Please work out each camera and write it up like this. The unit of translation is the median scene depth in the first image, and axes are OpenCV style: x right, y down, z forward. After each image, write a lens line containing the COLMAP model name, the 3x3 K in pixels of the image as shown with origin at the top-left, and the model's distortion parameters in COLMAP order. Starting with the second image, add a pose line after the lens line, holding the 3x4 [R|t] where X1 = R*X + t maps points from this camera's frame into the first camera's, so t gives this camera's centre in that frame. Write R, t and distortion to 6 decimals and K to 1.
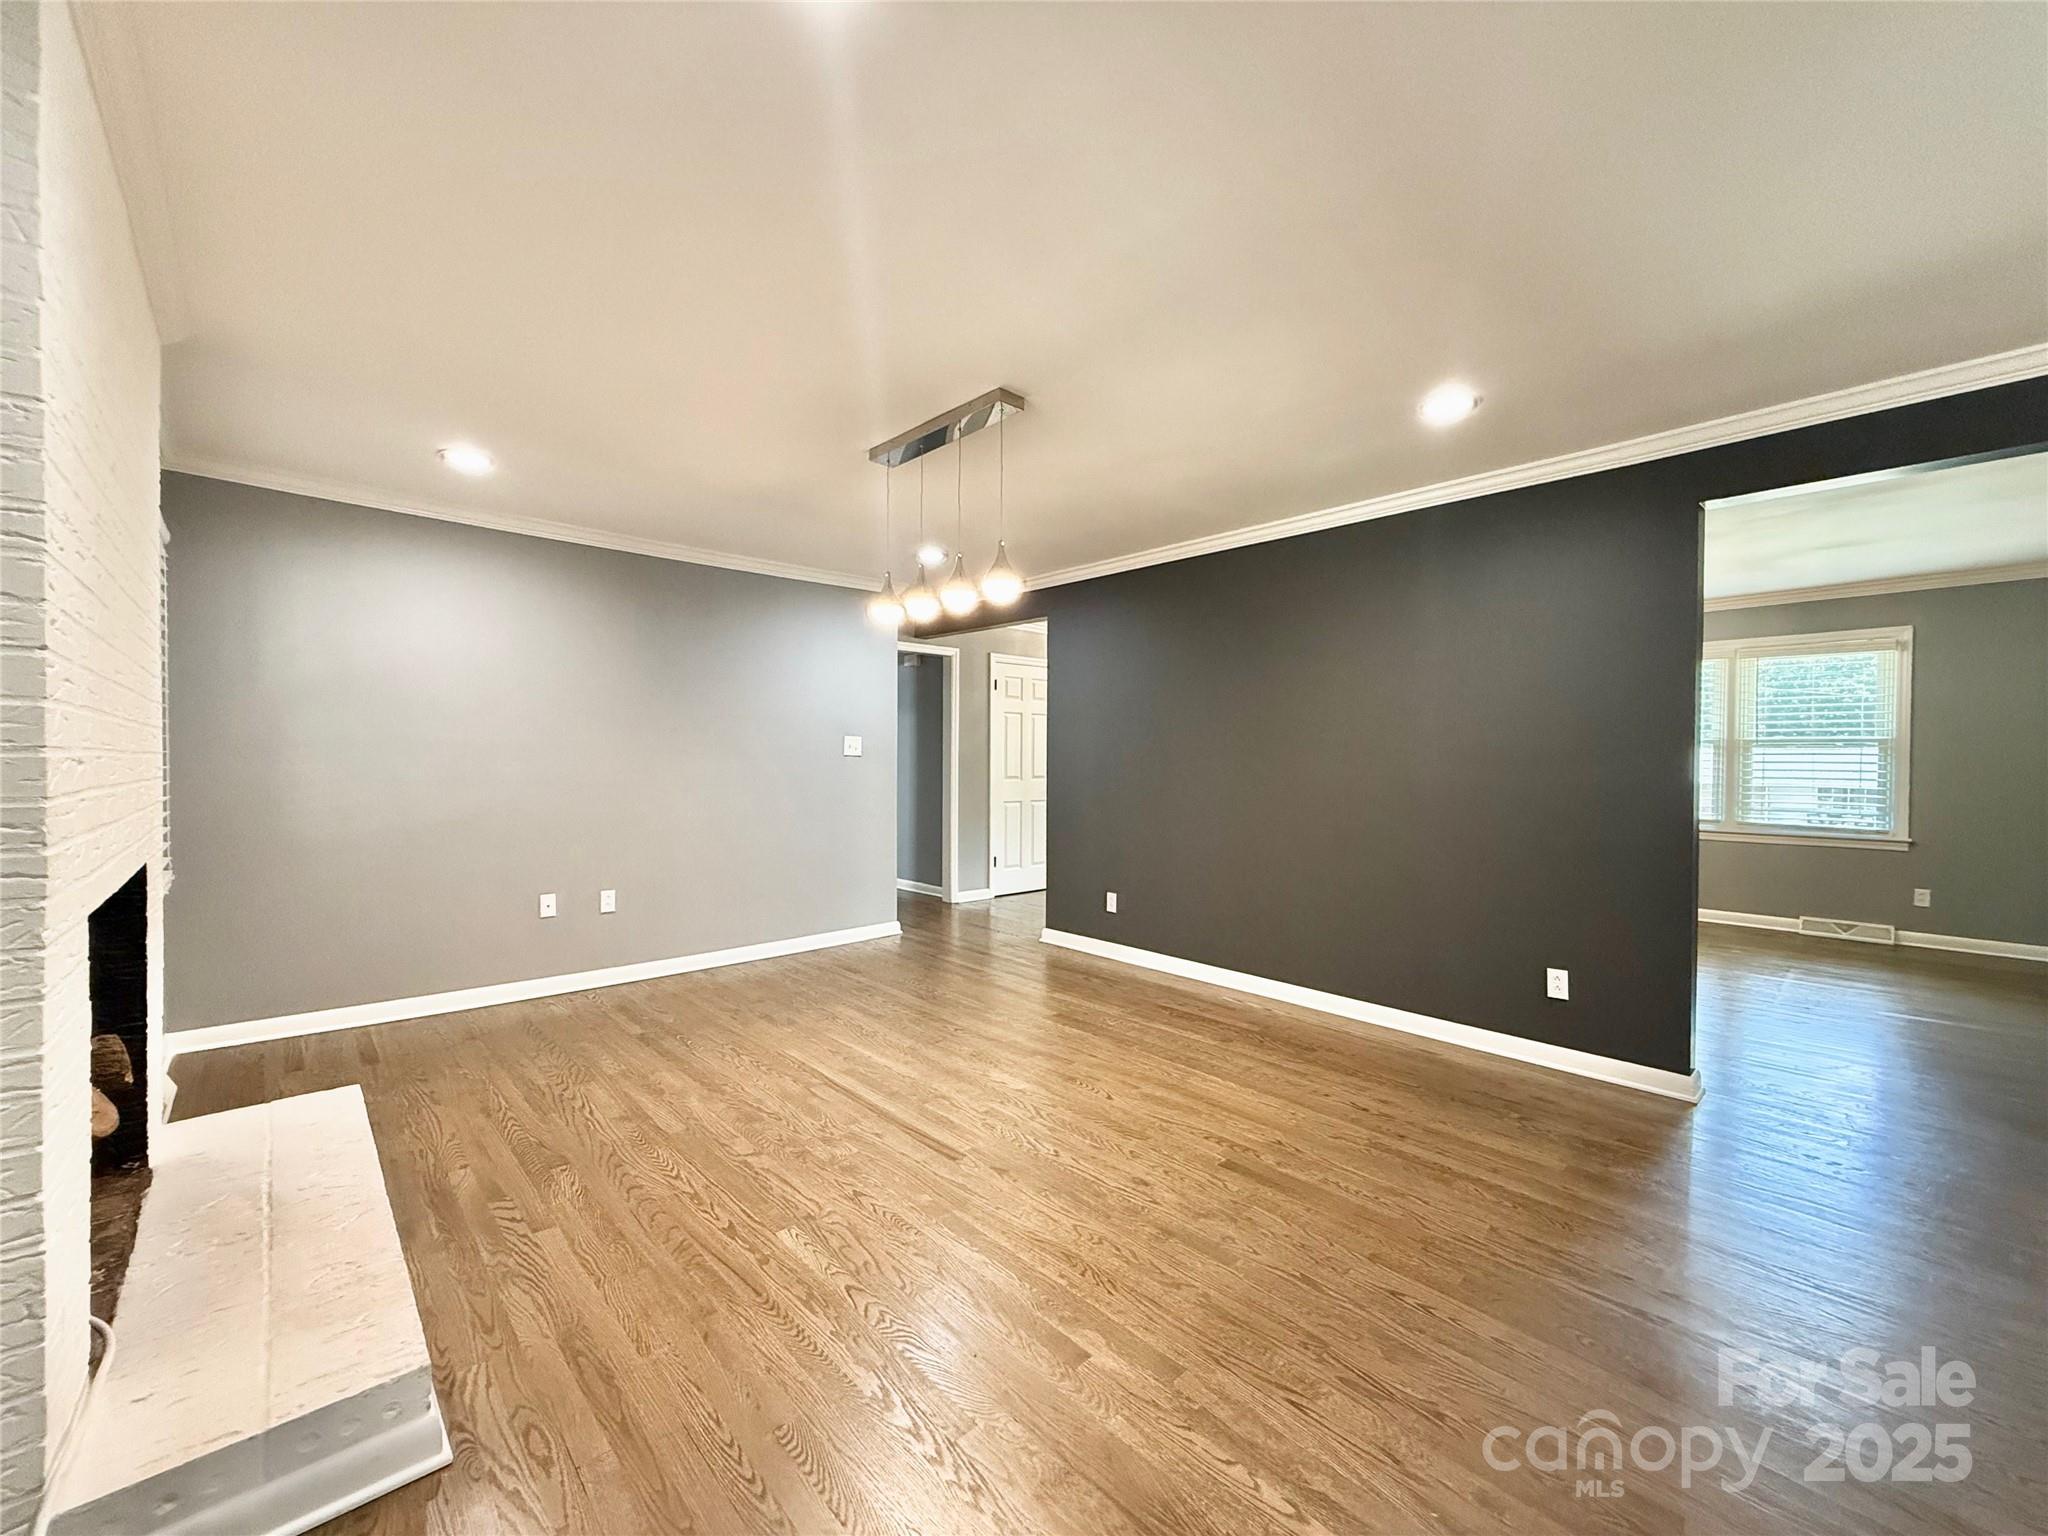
lens RADIAL K [[824.8, 0, 1024.0], [0, 824.8, 768.0], [0, 0, 1]] dist [-0.000446, -0.000199]
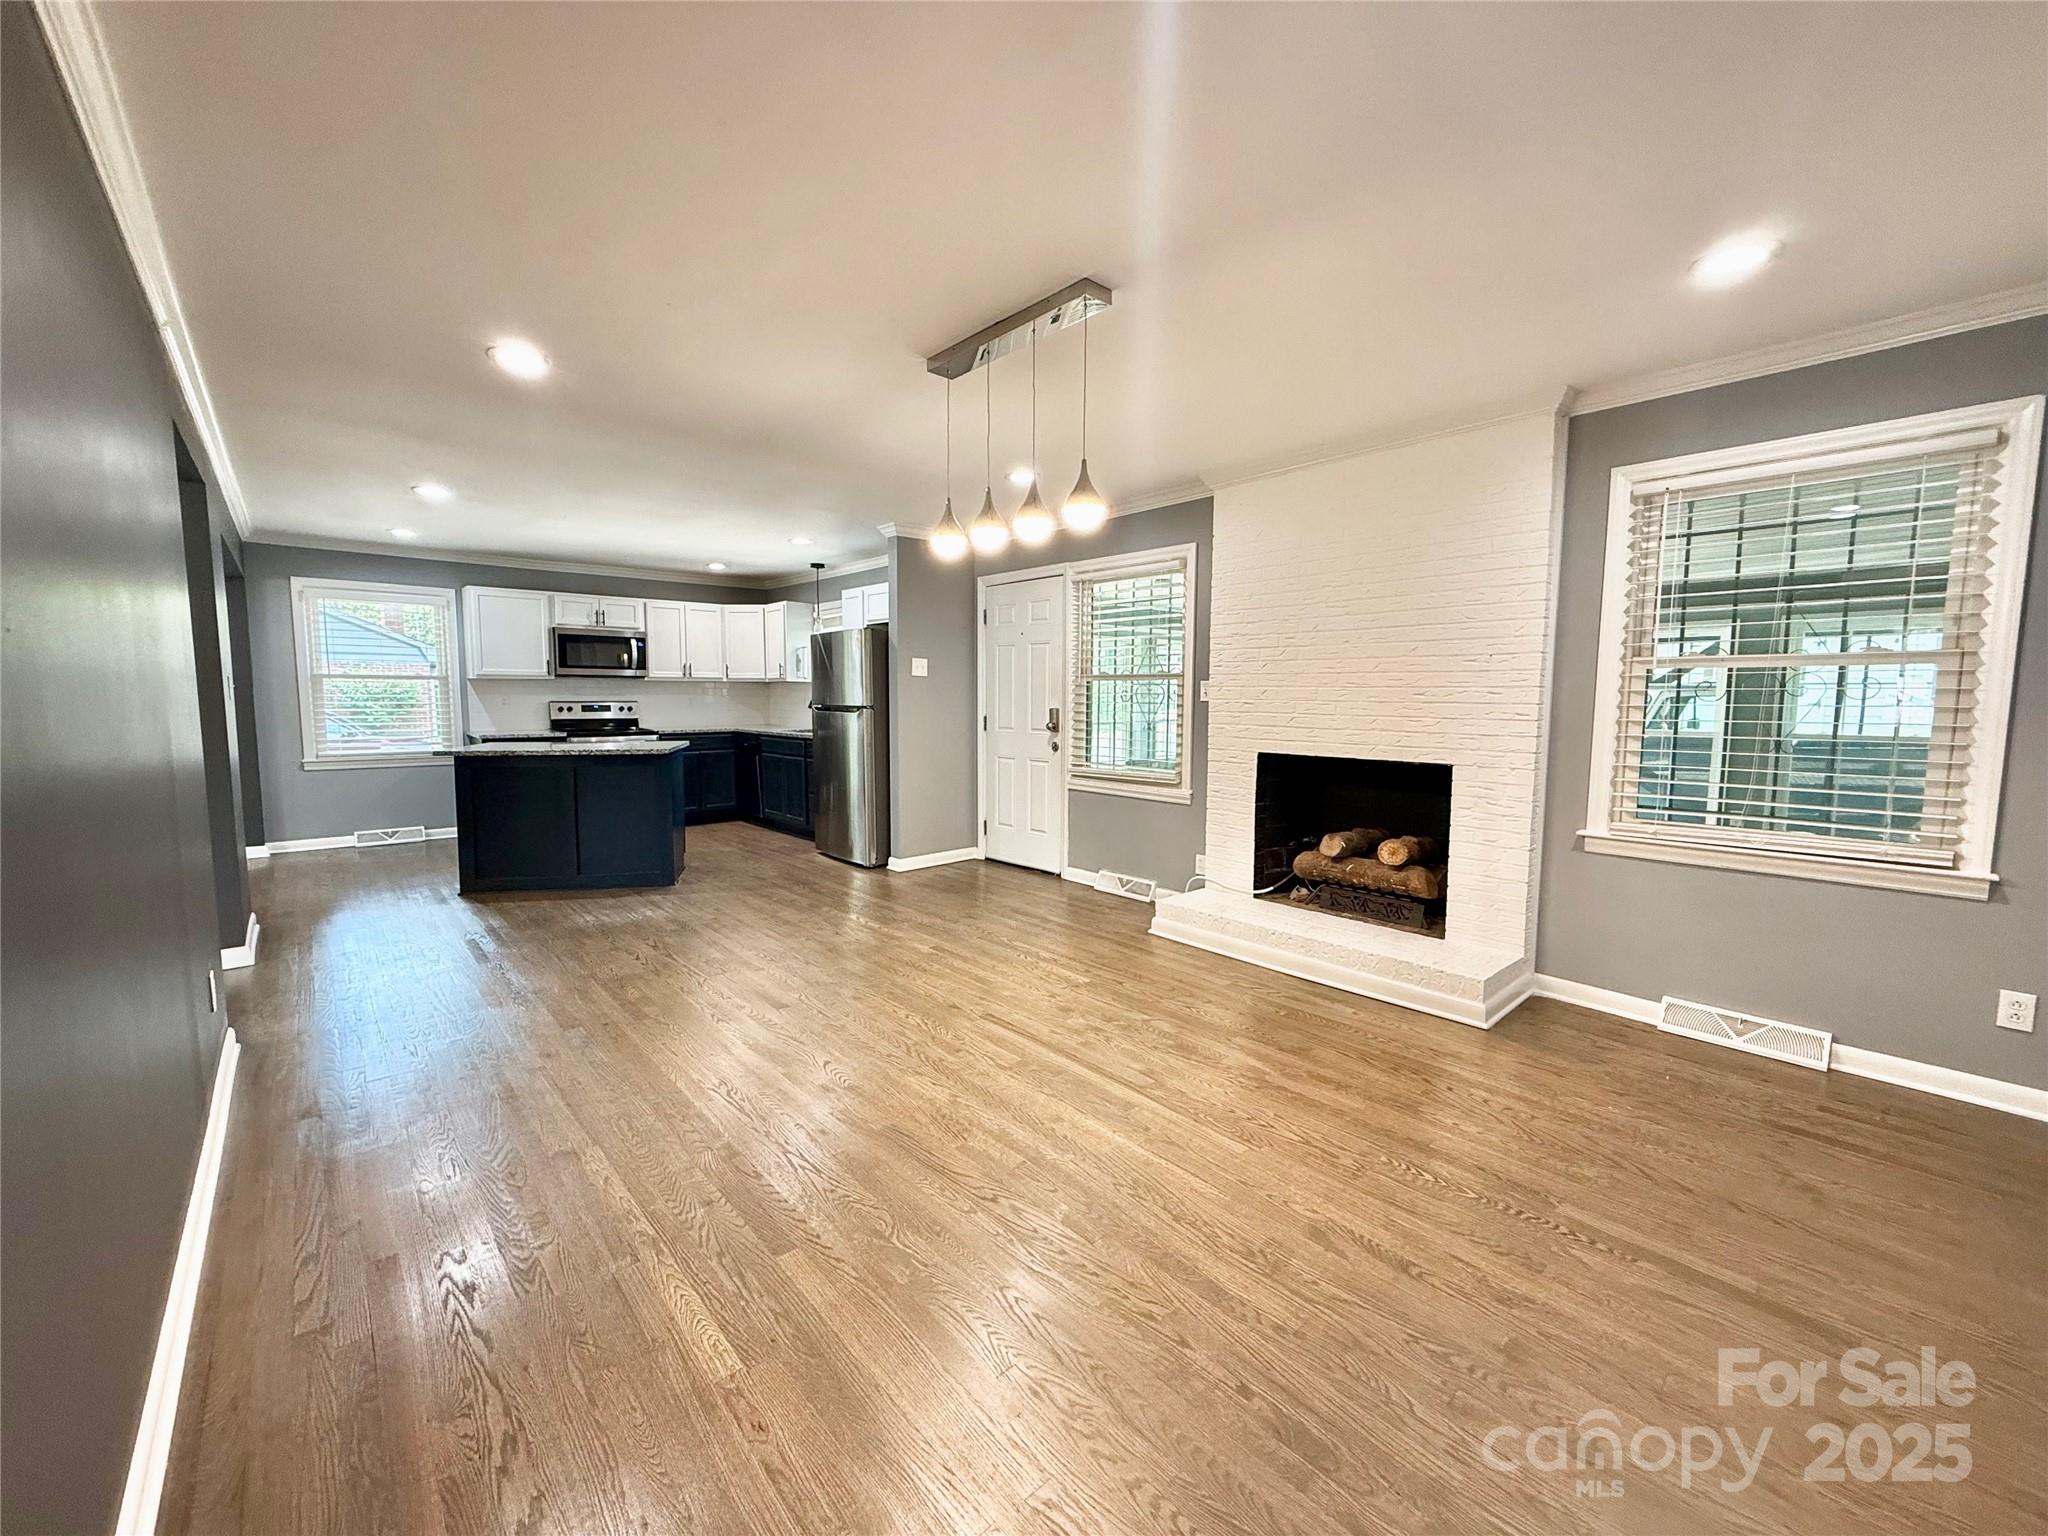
lens RADIAL K [[824.8, 0, 1024.0], [0, 824.8, 768.0], [0, 0, 1]] dist [-0.000446, -0.000199]
pose [[-0.999718, -0.011865, 0.020584, -0.150140], [-0.009678, 0.994606, 0.103277, -0.040033], [-0.021698, 0.103048, -0.994440, 2.075692]]
